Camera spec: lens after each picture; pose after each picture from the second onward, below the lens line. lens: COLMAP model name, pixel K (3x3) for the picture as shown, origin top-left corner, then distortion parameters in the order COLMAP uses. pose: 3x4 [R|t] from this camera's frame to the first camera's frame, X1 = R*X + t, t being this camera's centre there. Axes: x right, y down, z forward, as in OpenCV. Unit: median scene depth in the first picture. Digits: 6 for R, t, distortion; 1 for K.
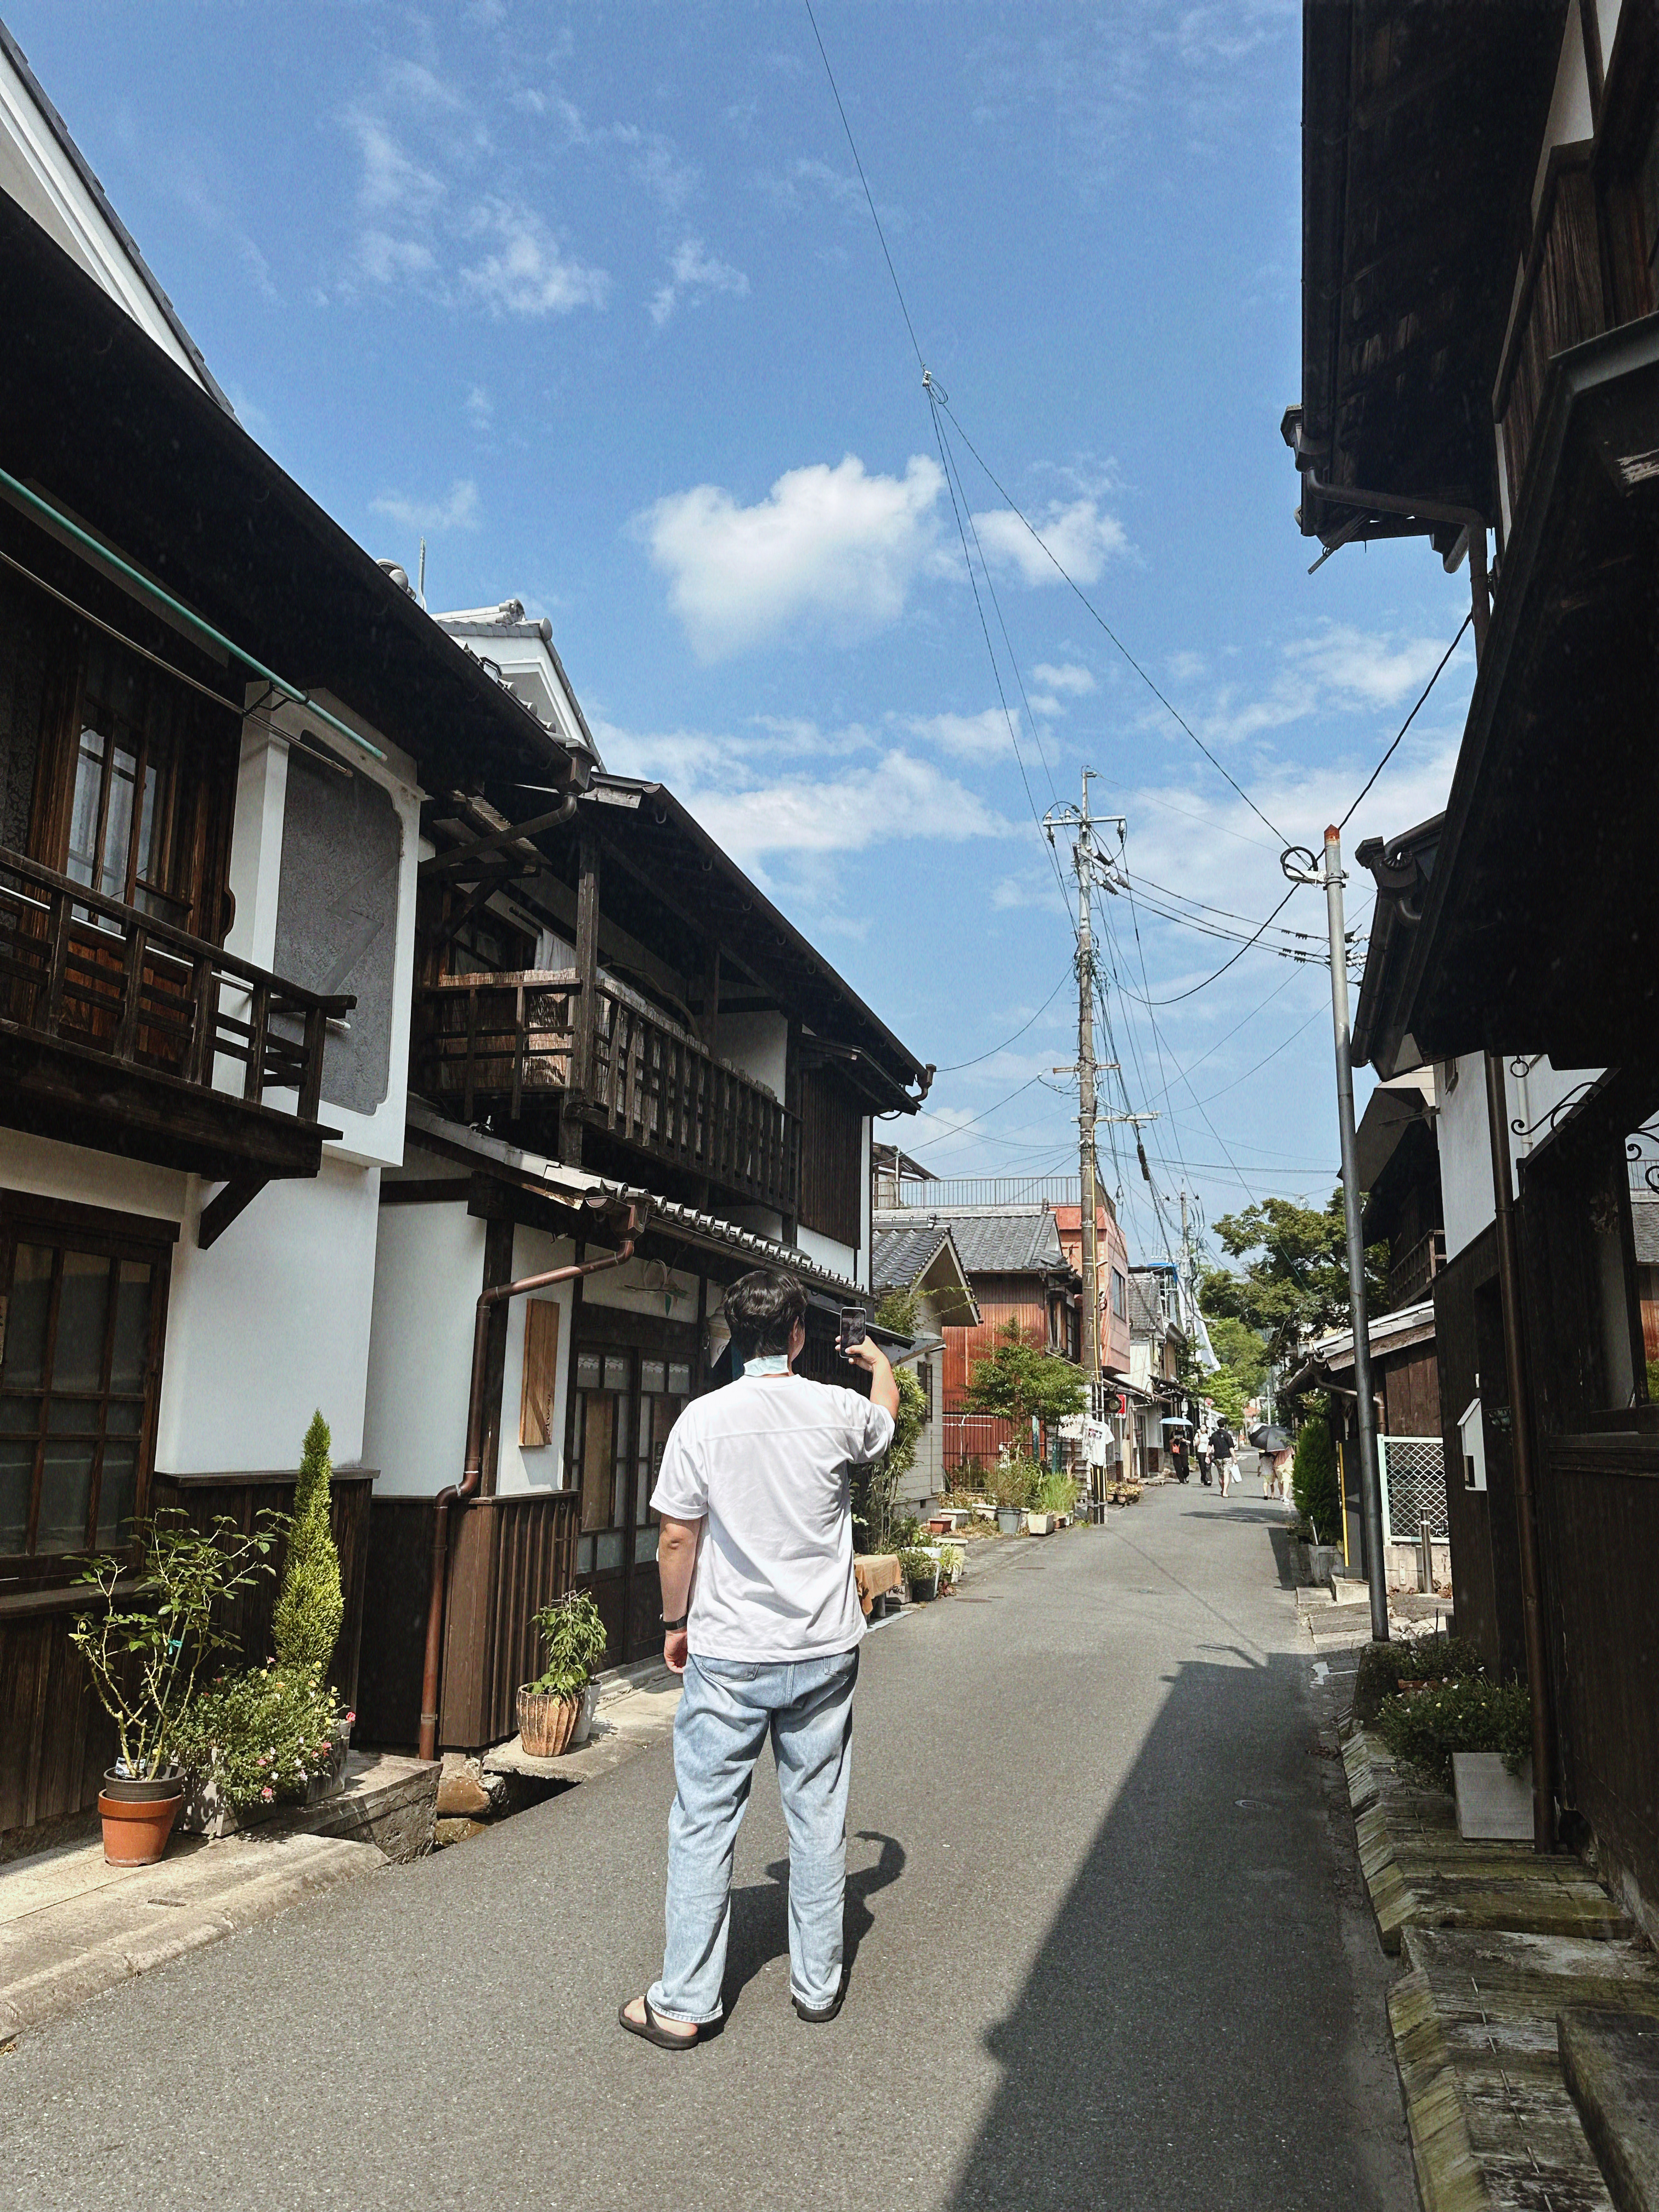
lens RADIAL K [[1554.6, 0, 833.7], [0, 1554.6, 1097.1], [0, 0, 1]] dist [0.195162, -0.365932]
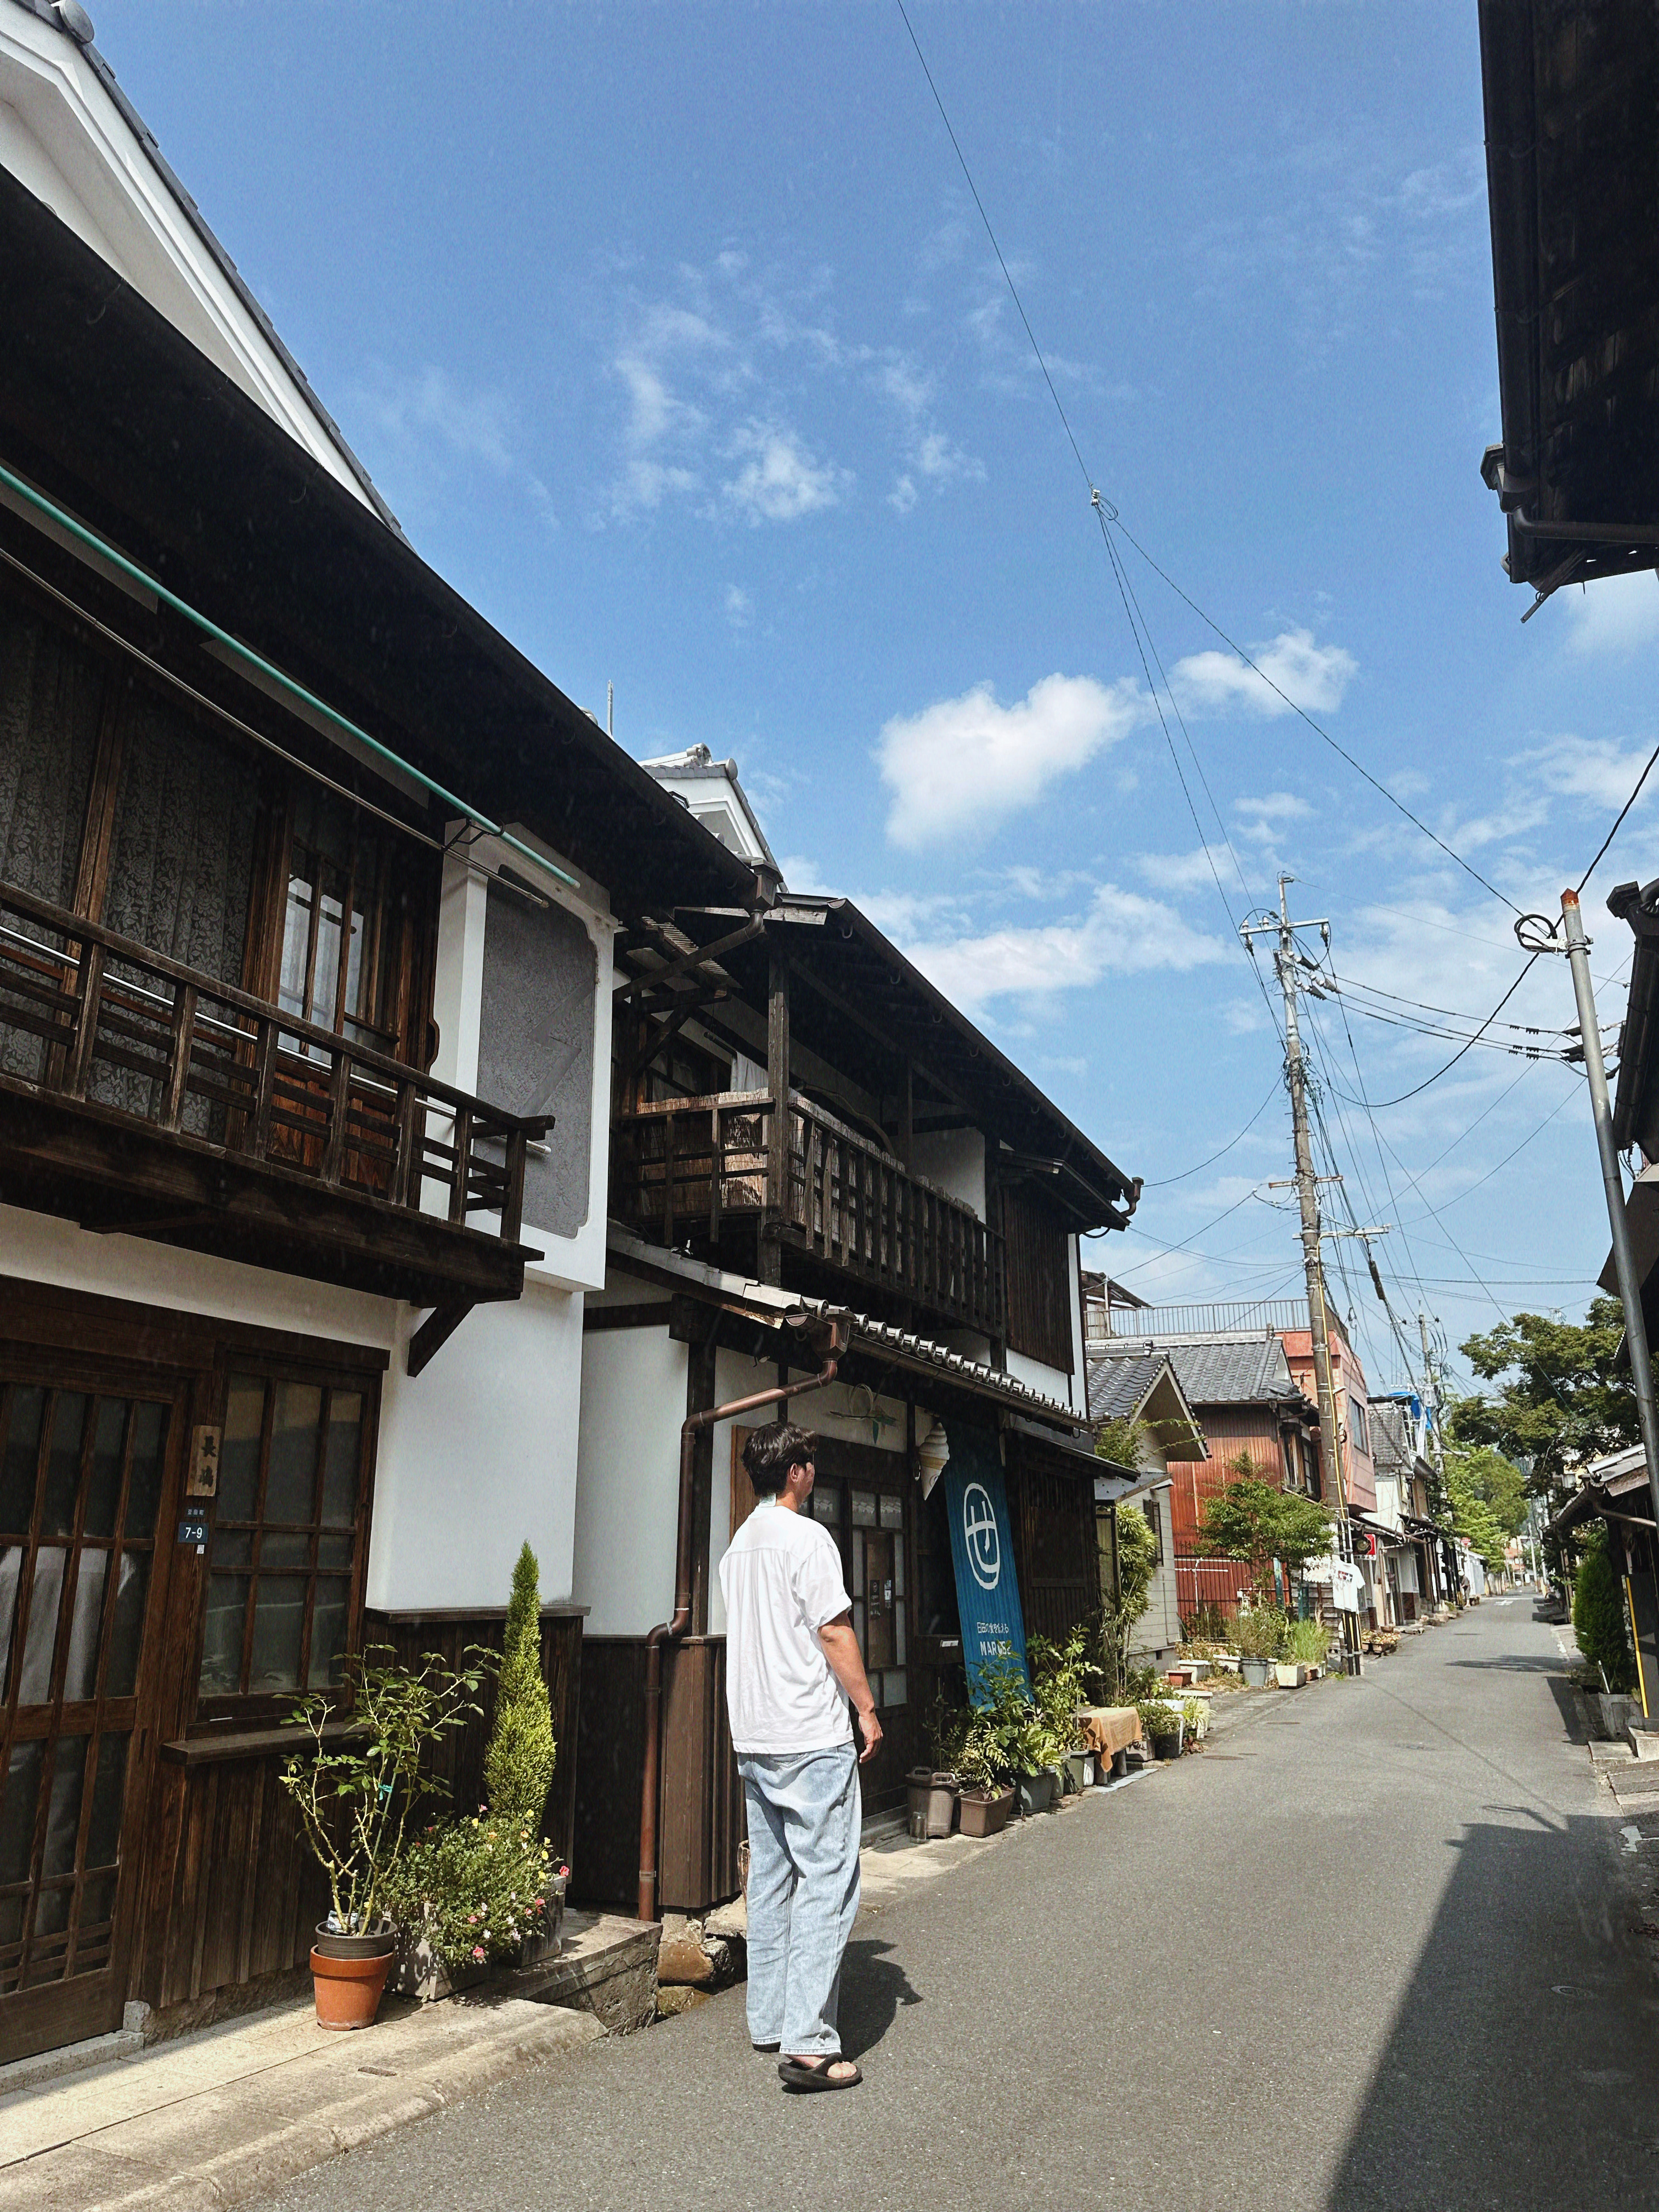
lens RADIAL K [[1556.6, 0, 821.1], [0, 1556.6, 1092.3], [0, 0, 1]] dist [0.180492, -0.319658]
pose [[0.989989, -0.052198, -0.131134, -0.001954], [0.040207, 0.994902, -0.092480, 0.013063], [0.135293, 0.086282, 0.987042, 0.026472]]
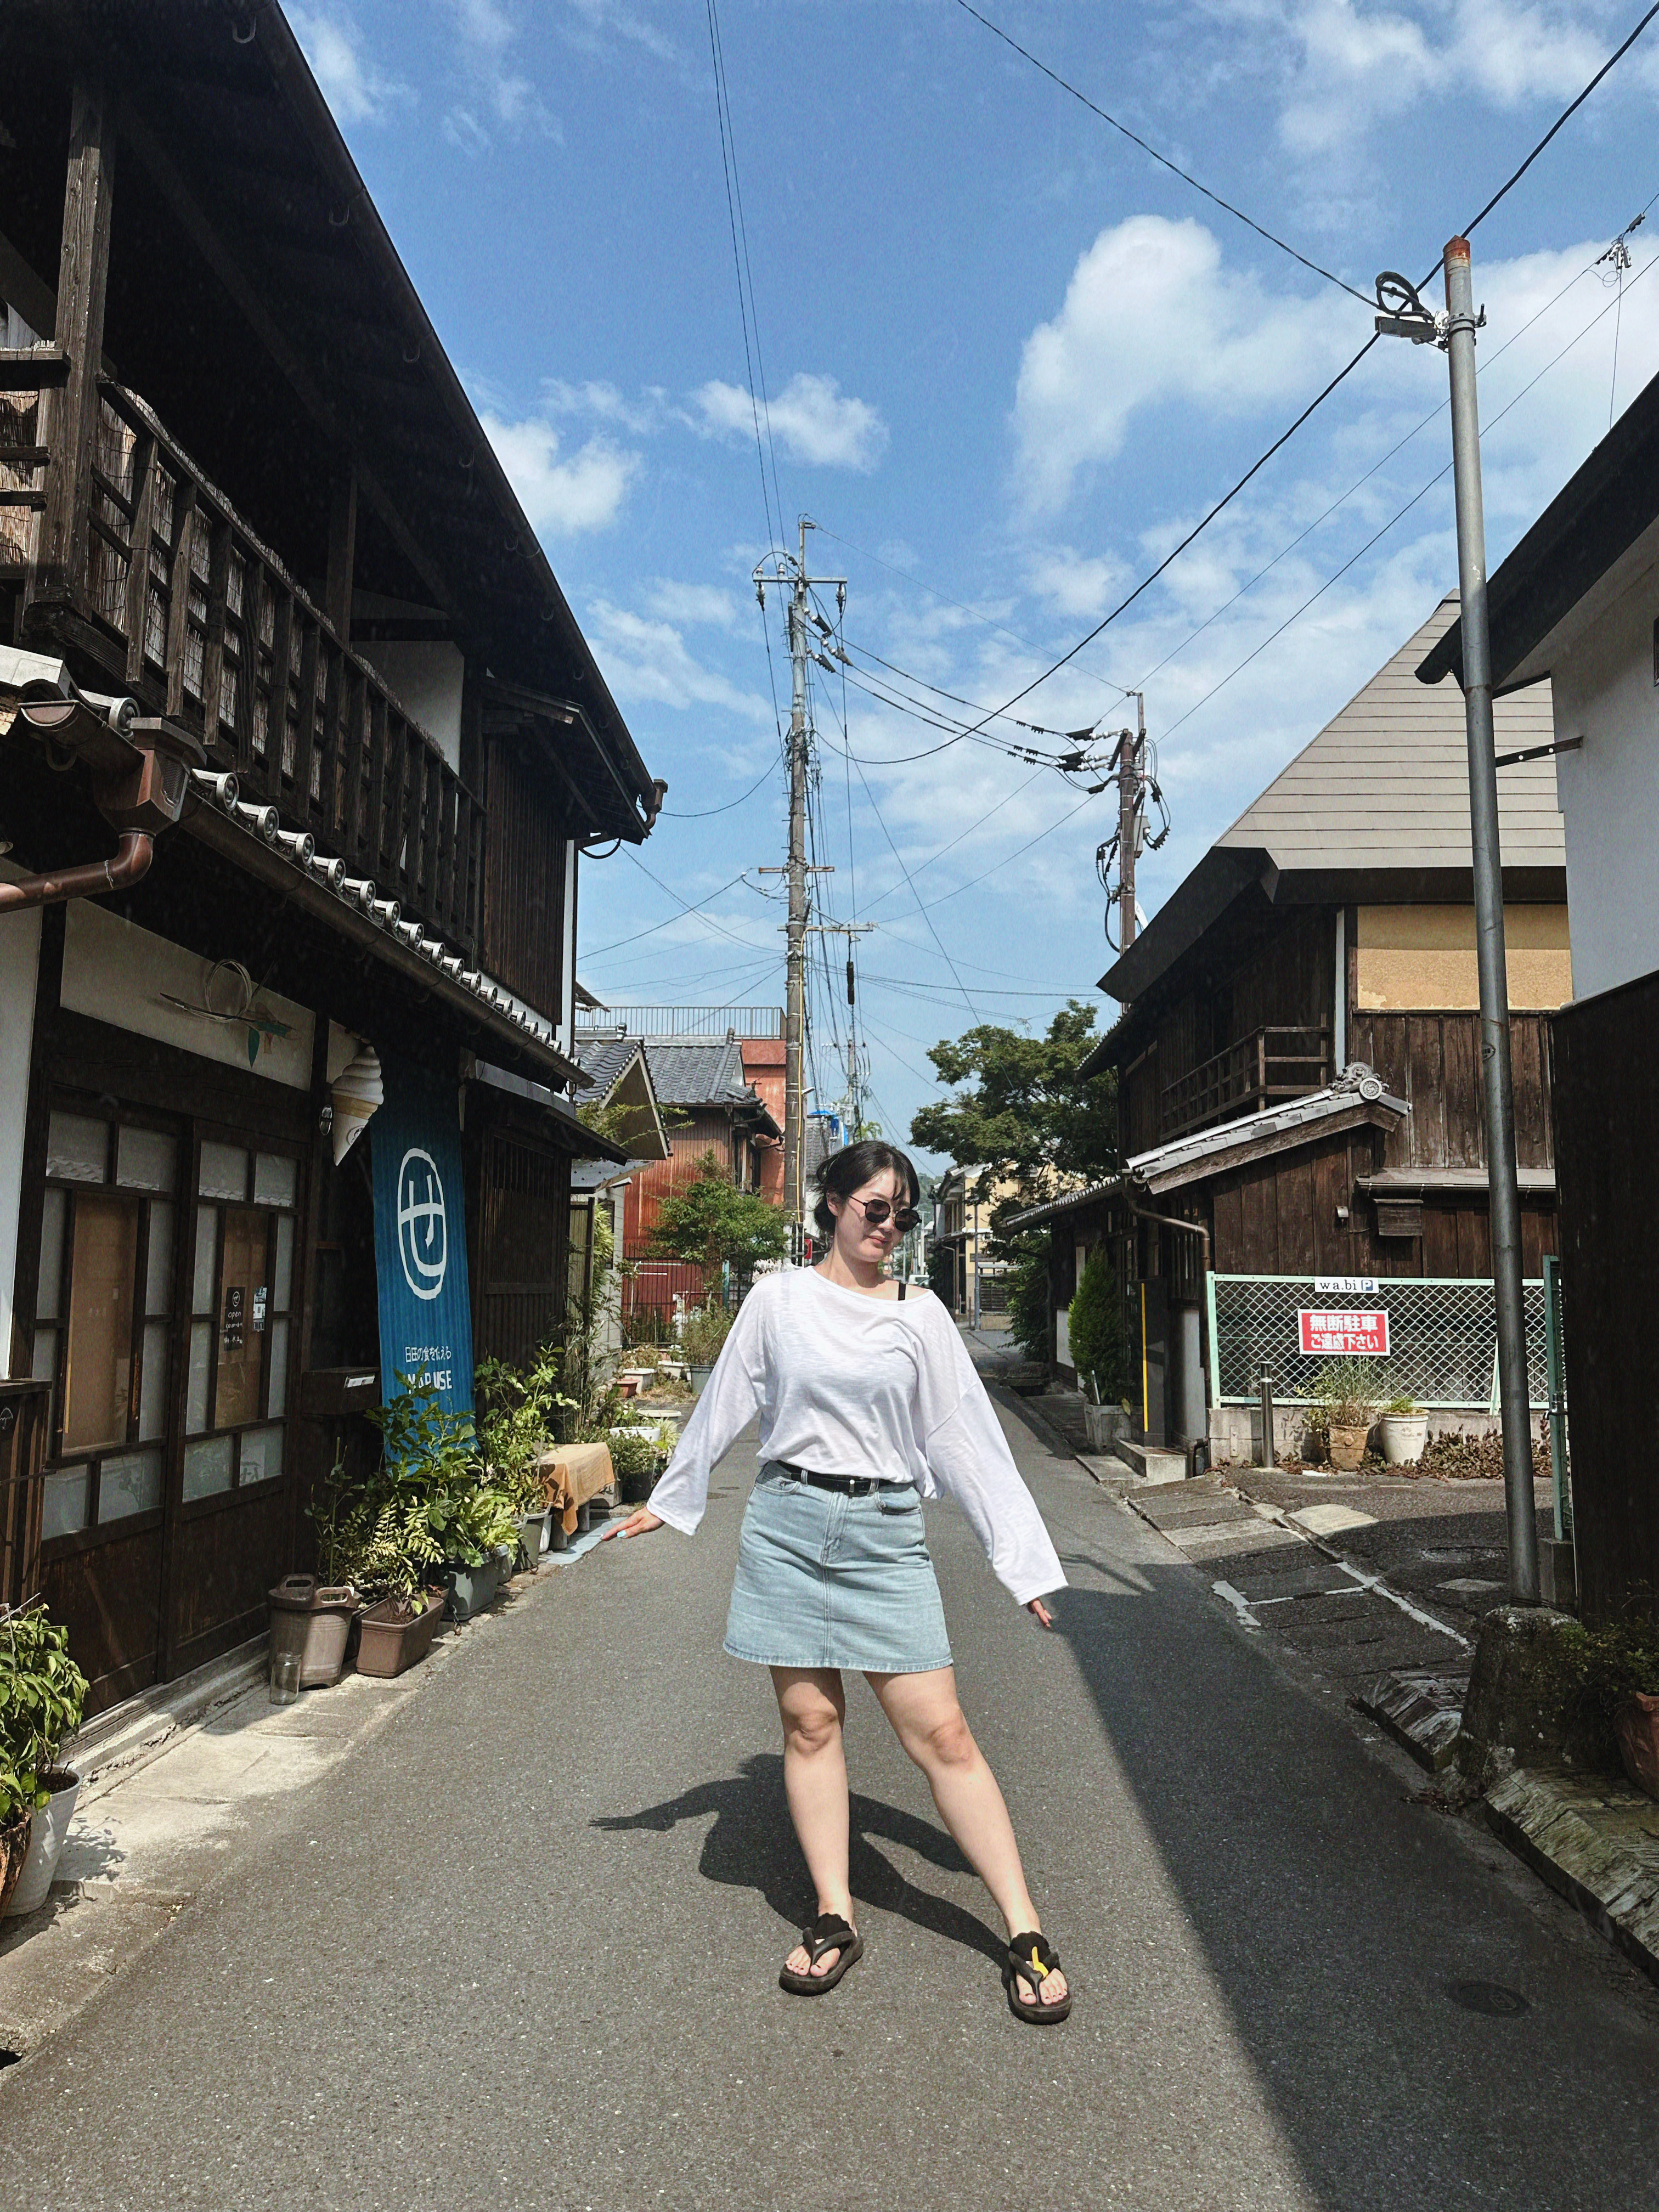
lens RADIAL K [[1554.6, 0, 833.7], [0, 1554.6, 1097.1], [0, 0, 1]] dist [0.195162, -0.365932]
pose [[0.974029, 0.023230, 0.225227, -0.032819], [-0.043634, 0.995336, 0.086041, 0.096250], [-0.222177, -0.093634, 0.970500, 0.419311]]
